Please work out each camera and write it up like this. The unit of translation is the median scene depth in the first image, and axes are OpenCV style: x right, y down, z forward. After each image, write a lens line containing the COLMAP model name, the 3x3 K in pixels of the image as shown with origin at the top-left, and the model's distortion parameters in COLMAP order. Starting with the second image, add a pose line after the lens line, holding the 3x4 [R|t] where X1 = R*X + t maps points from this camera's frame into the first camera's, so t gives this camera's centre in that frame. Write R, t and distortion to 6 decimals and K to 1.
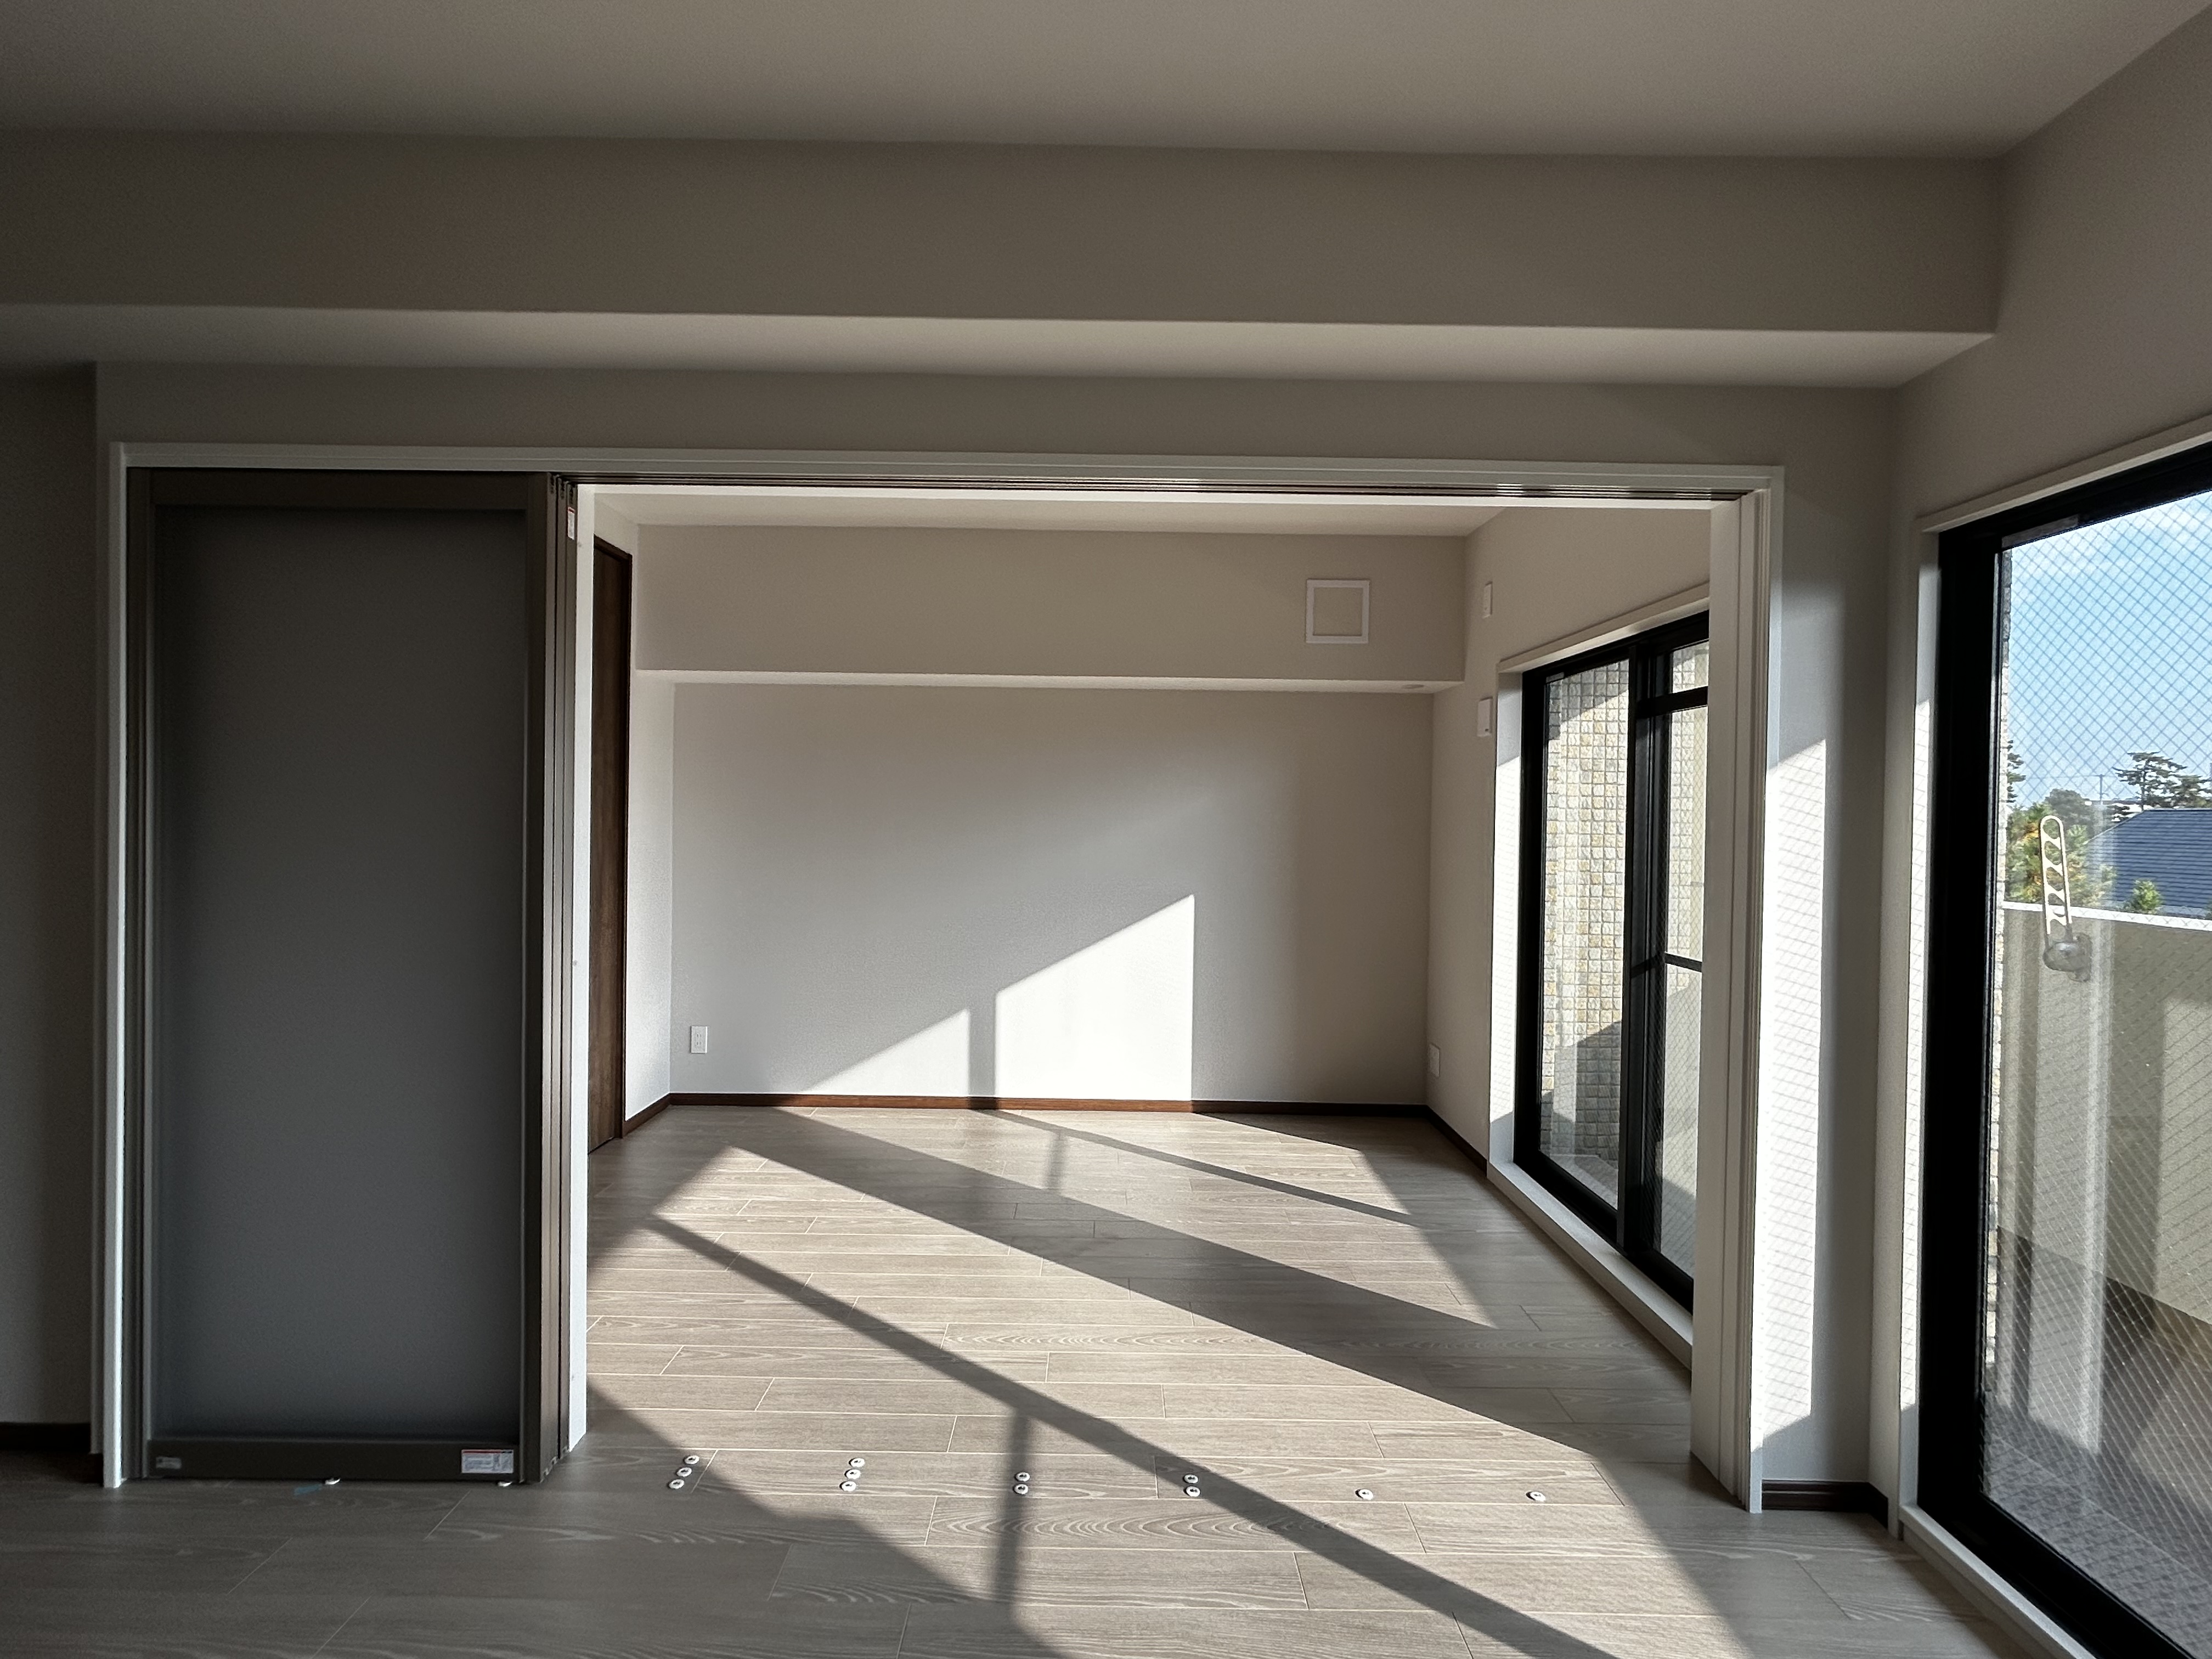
lens RADIAL K [[1092.0, 0, 1095.8], [0, 1092.0, 828.5], [0, 0, 1]] dist [0.001062, 0.000702]
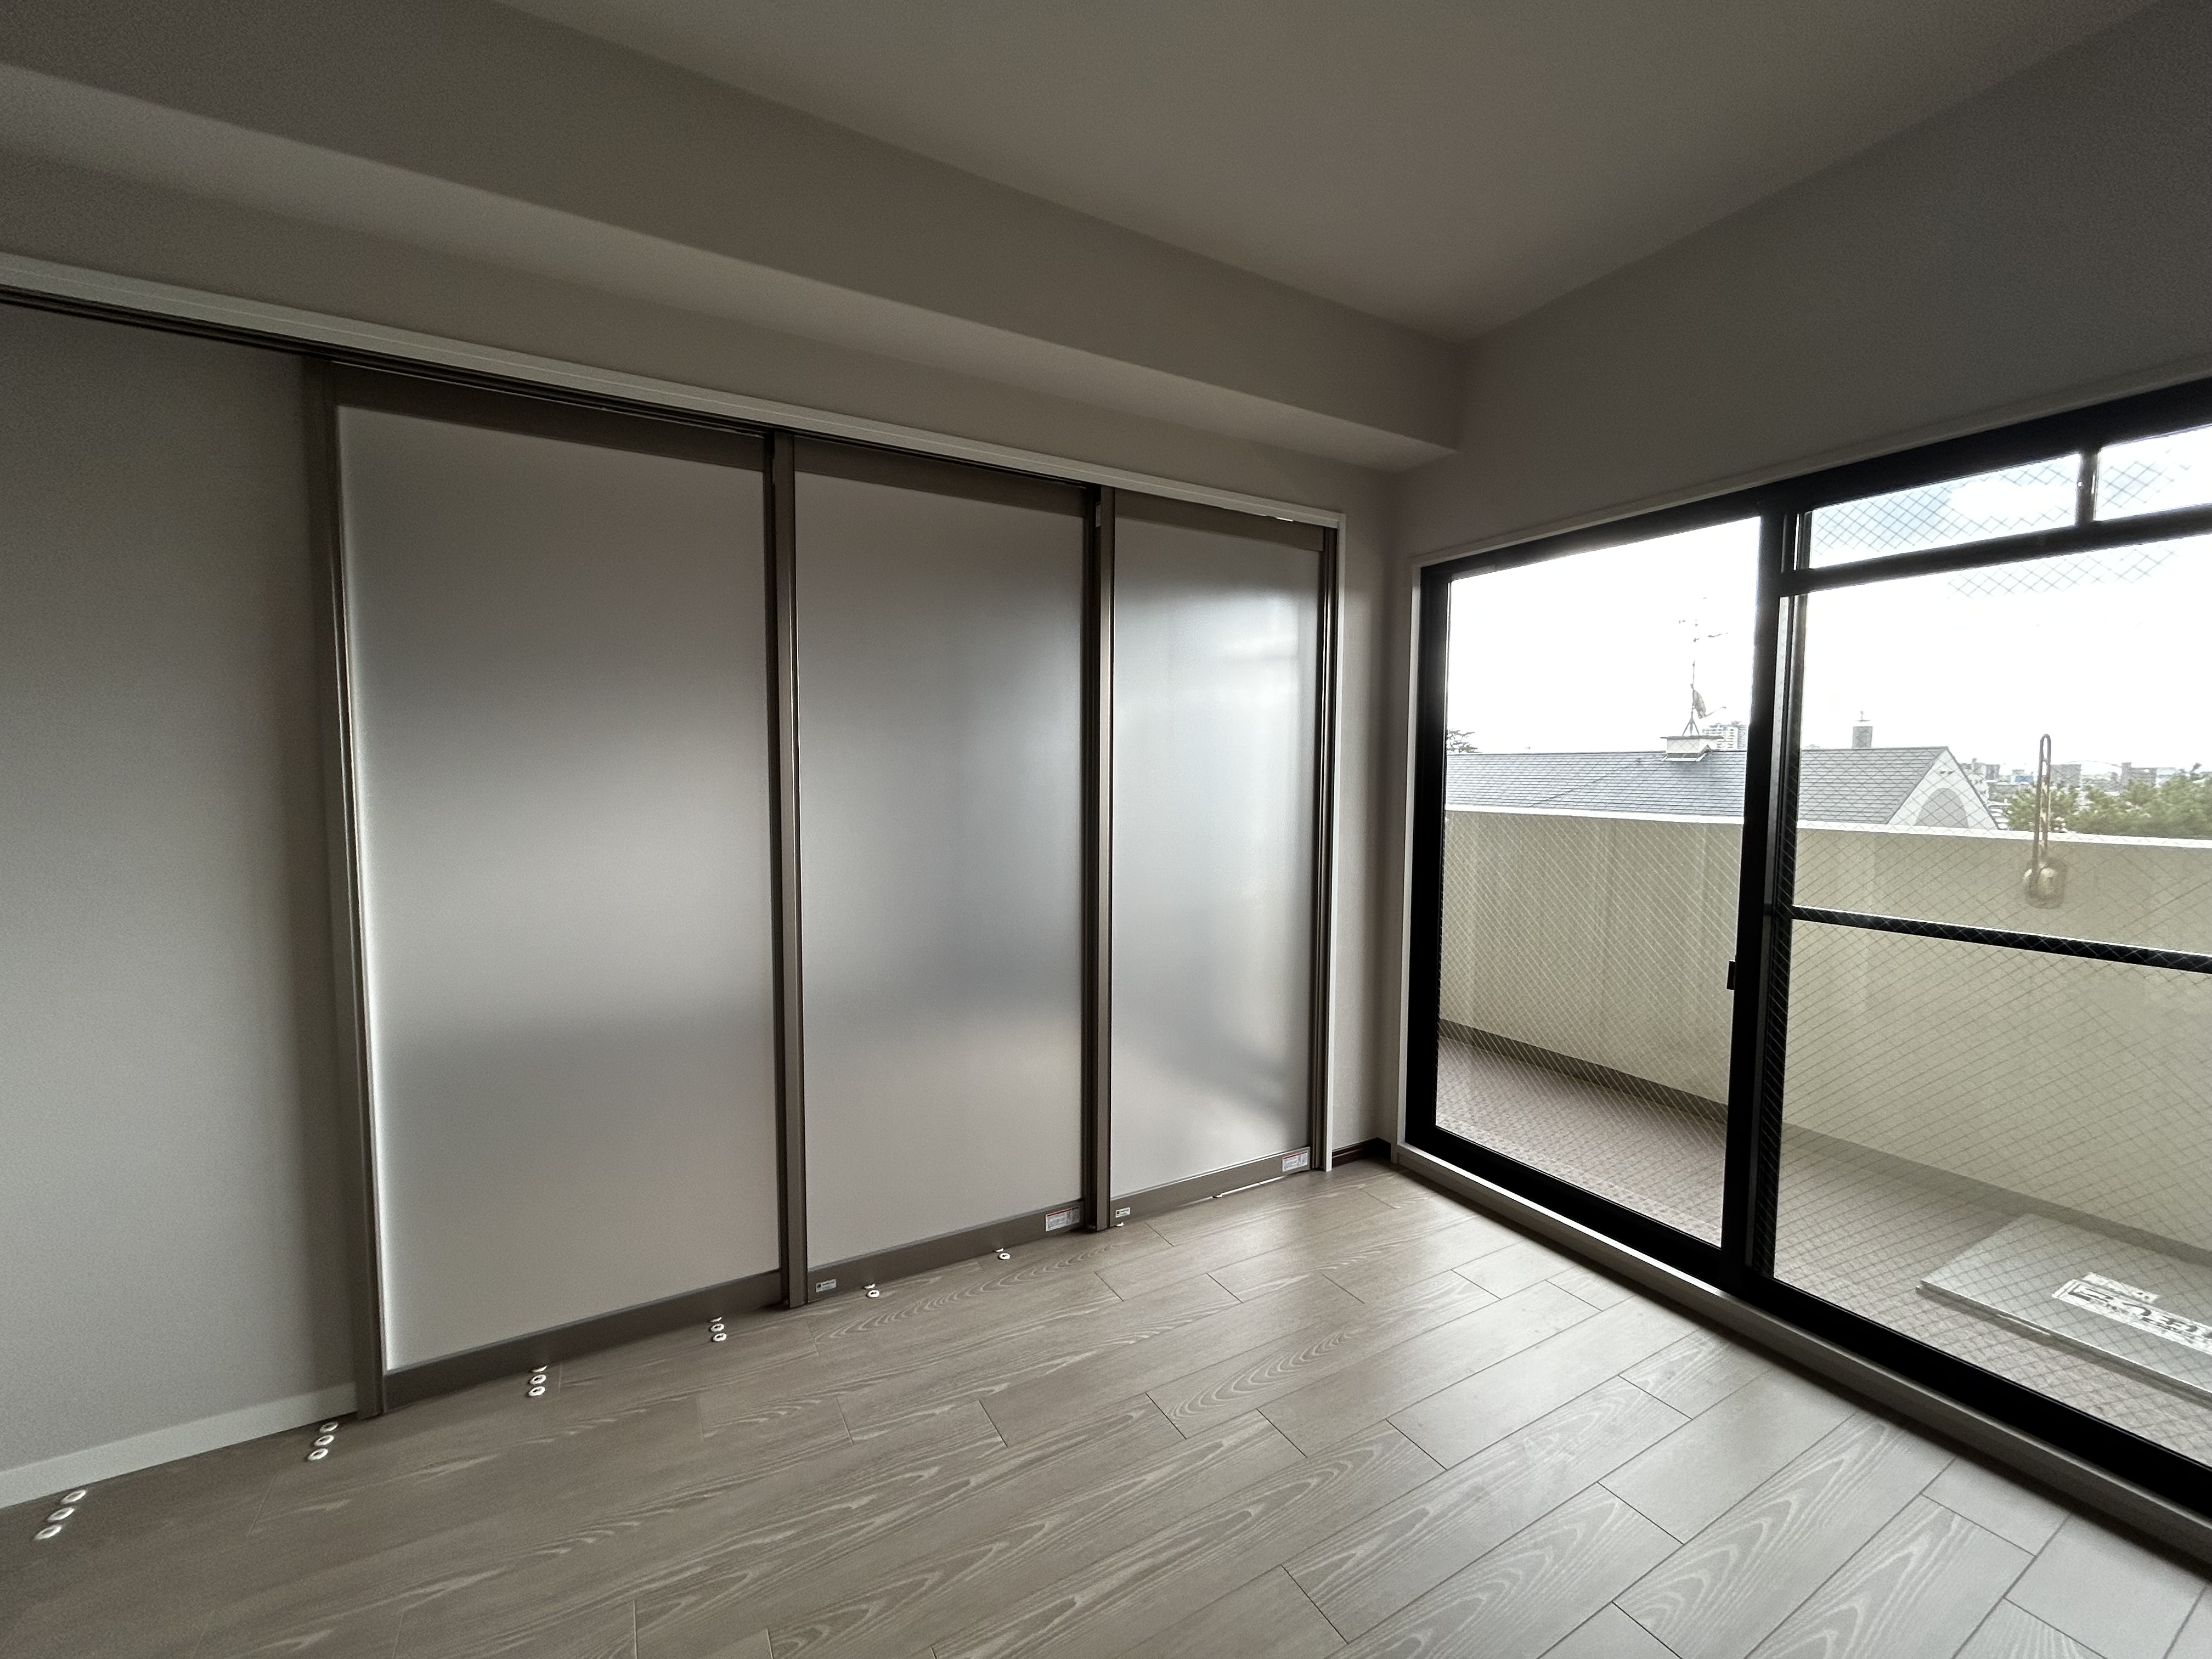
lens RADIAL K [[885.4, 0, 1093.9], [0, 885.4, 821.2], [0, 0, 1]] dist [0.002321, -0.000118]
pose [[0.876876, -0.041602, 0.478913, -0.306493], [0.014308, 0.998066, 0.060502, 0.024520], [-0.480504, -0.046200, 0.875775, 0.041979]]
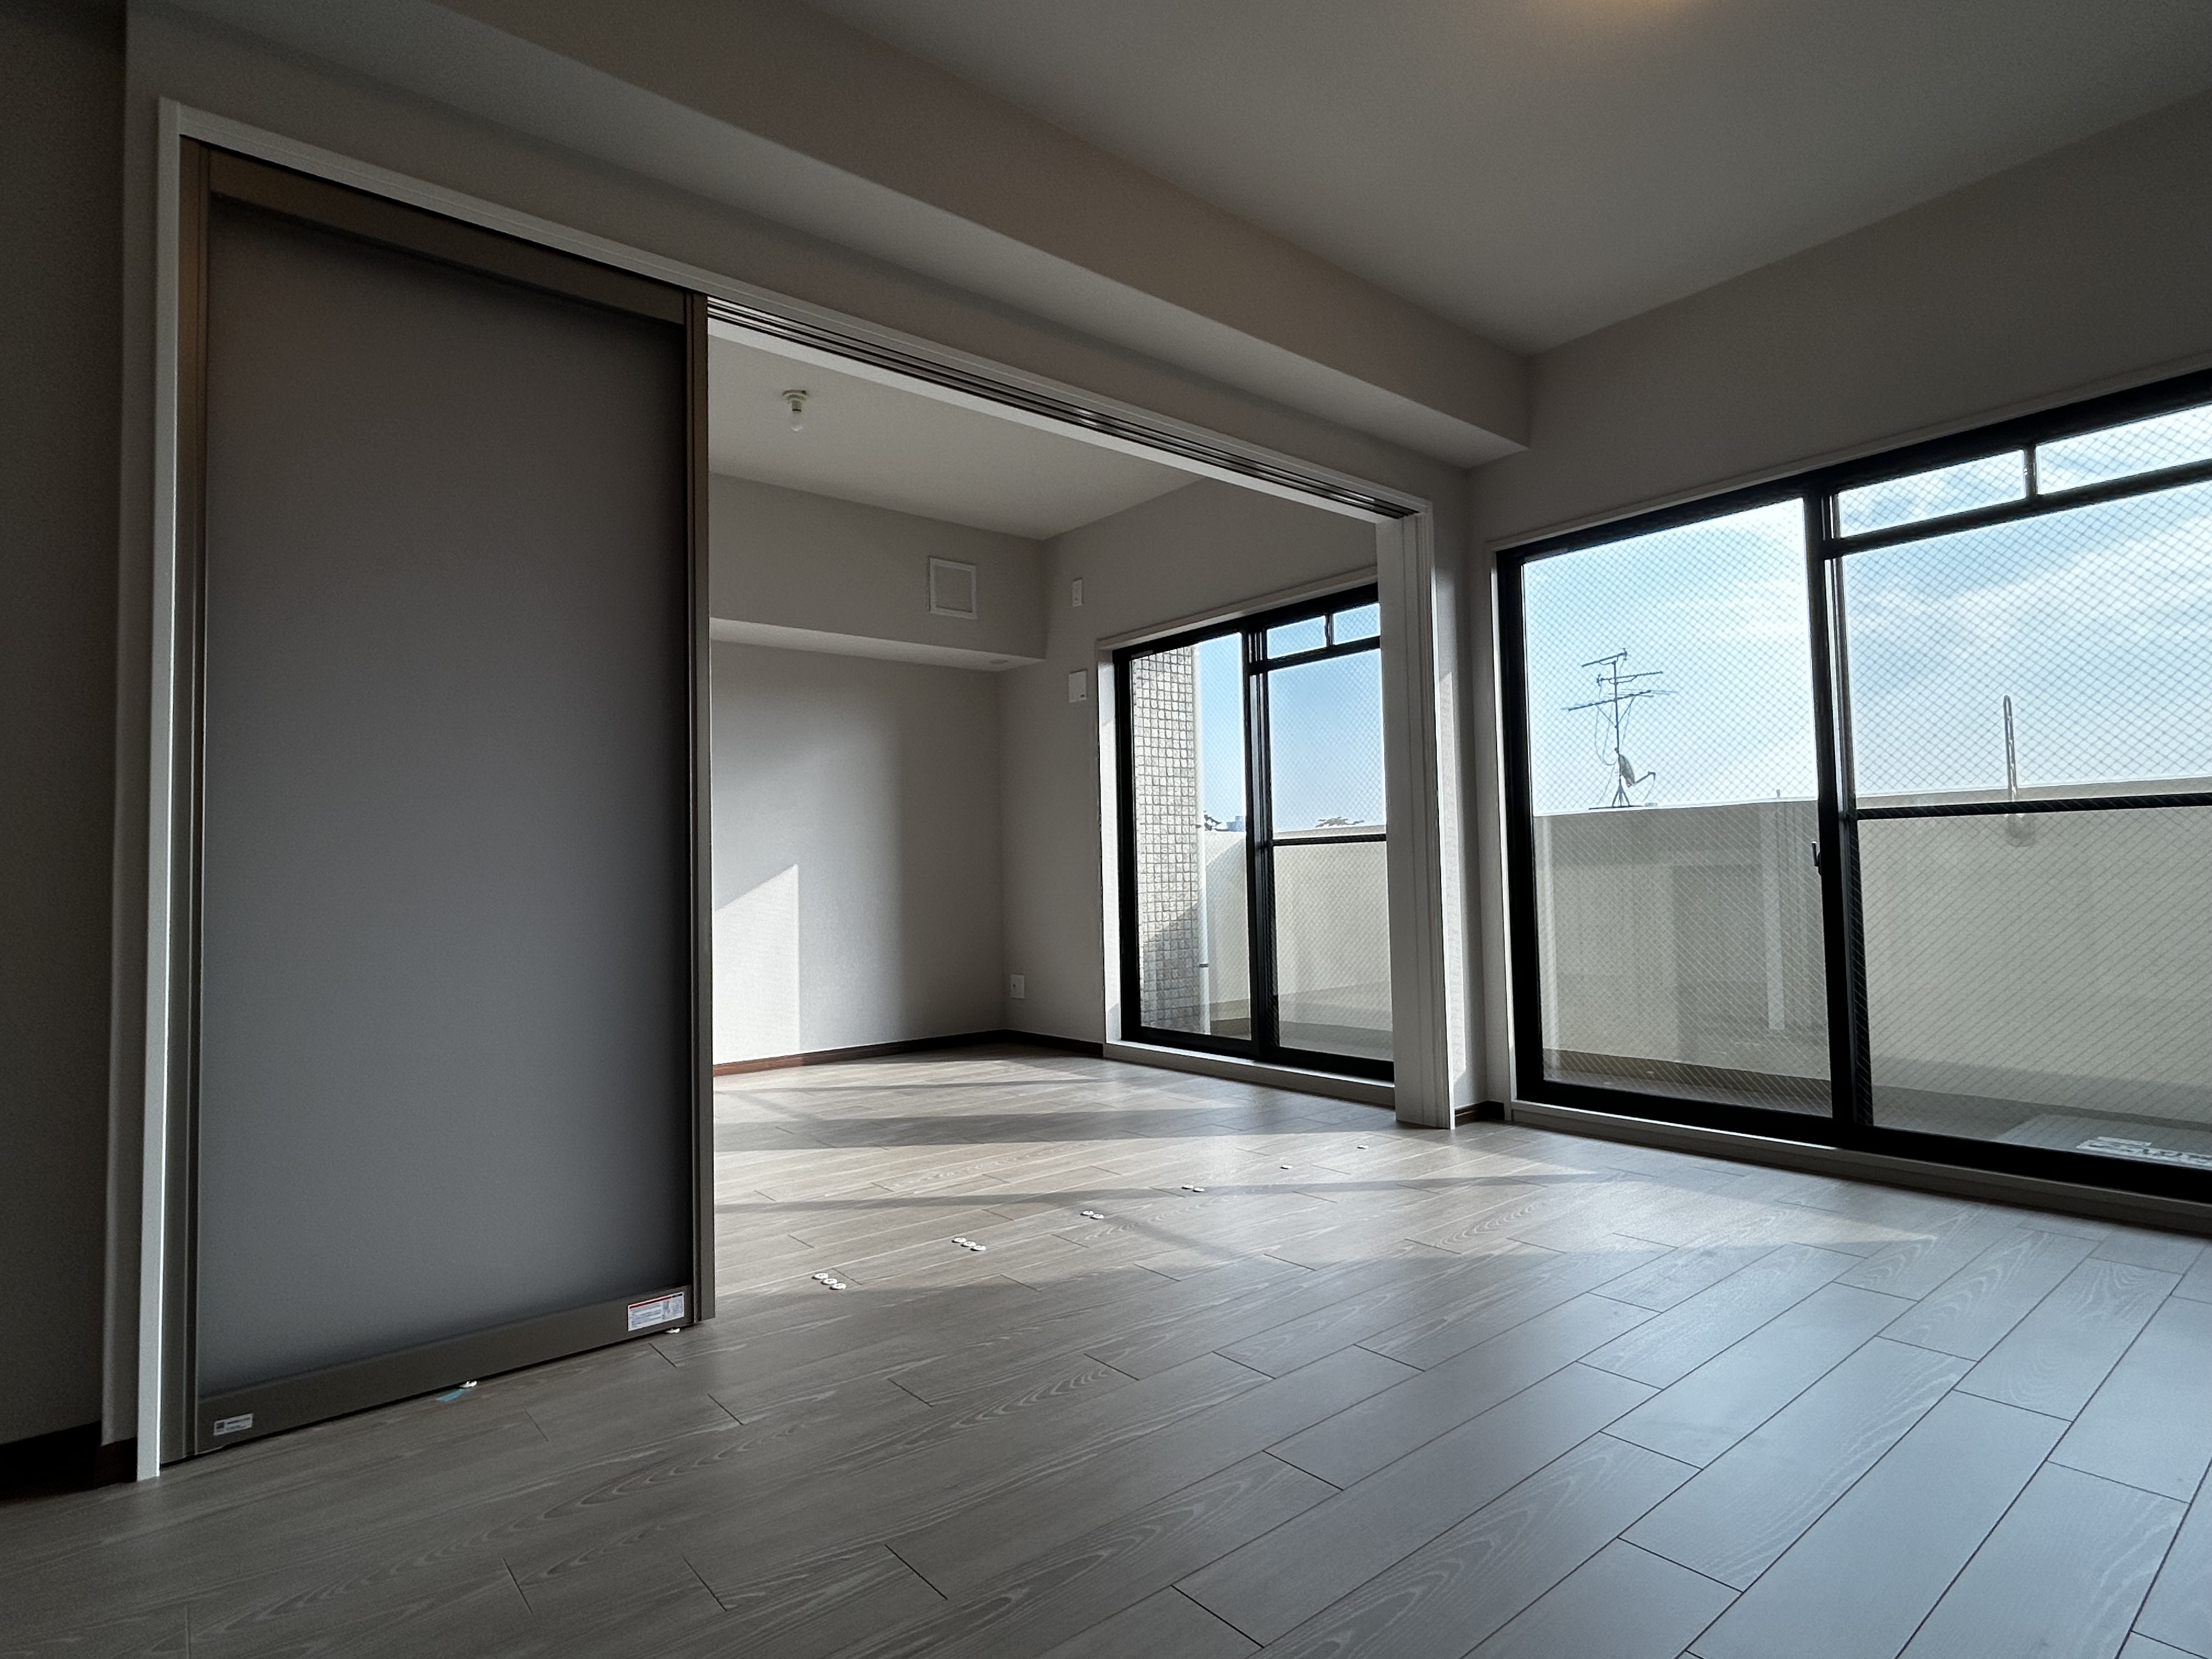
lens RADIAL K [[1147.5, 0, 1098.4], [0, 1147.5, 826.1], [0, 0, 1]] dist [0.002449, 0.001396]
pose [[0.776892, -0.005120, 0.629613, -0.881038], [0.039939, 0.998354, -0.041163, 0.220465], [-0.628365, 0.057126, 0.775818, -0.024740]]
